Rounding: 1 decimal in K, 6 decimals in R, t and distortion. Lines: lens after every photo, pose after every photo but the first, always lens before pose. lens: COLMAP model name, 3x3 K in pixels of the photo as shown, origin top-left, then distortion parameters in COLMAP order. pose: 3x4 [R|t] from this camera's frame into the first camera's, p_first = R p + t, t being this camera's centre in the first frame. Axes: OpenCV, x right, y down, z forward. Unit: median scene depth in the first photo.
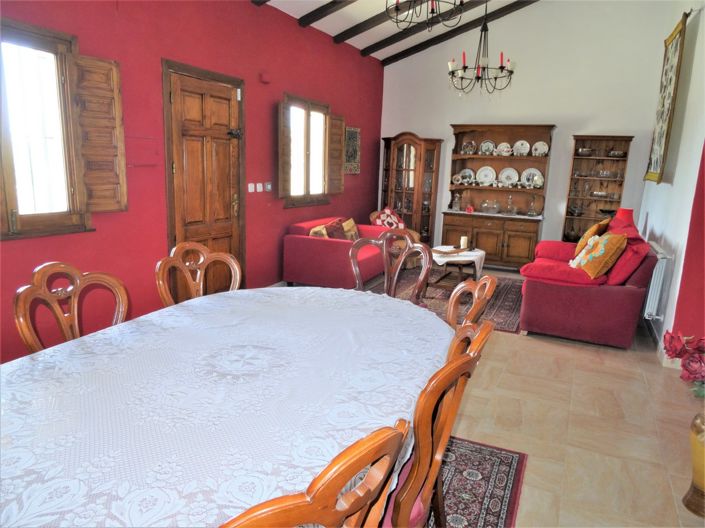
lens RADIAL K [[503.9, 0, 352.5], [0, 503.9, 264.0], [0, 0, 1]] dist [-0.001471, -0.003153]
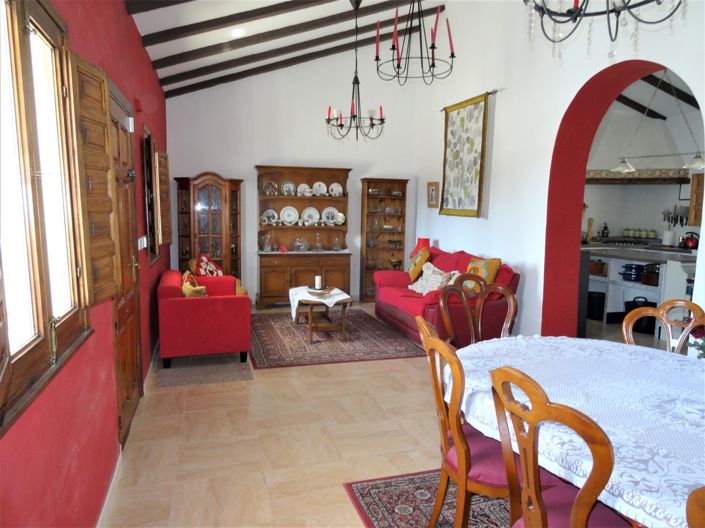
lens RADIAL K [[503.9, 0, 352.5], [0, 503.9, 264.0], [0, 0, 1]] dist [-0.001471, -0.003153]
pose [[0.756873, -0.099977, 0.645870, -0.327133], [0.142902, 0.989634, -0.014272, -0.046816], [-0.637748, 0.103099, 0.763314, 0.153282]]
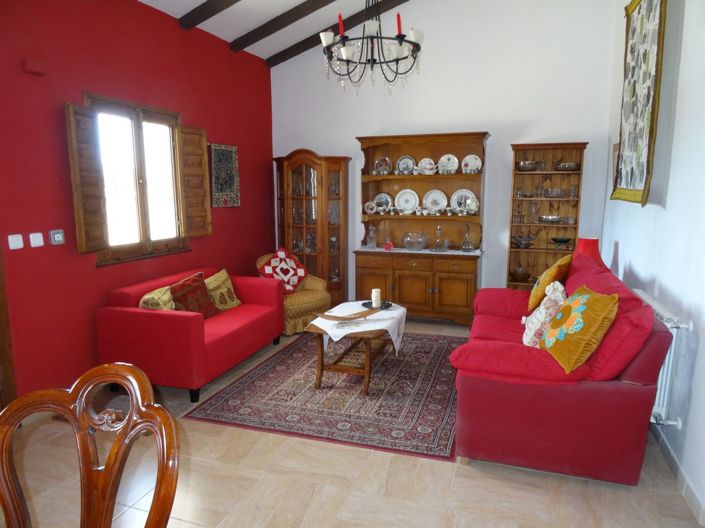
lens RADIAL K [[503.9, 0, 352.5], [0, 503.9, 264.0], [0, 0, 1]] dist [-0.001471, -0.003153]
pose [[0.993040, -0.057942, 0.102535, 0.101957], [0.062885, 0.996977, -0.045641, -0.051104], [-0.099581, 0.051772, 0.993682, 0.254910]]
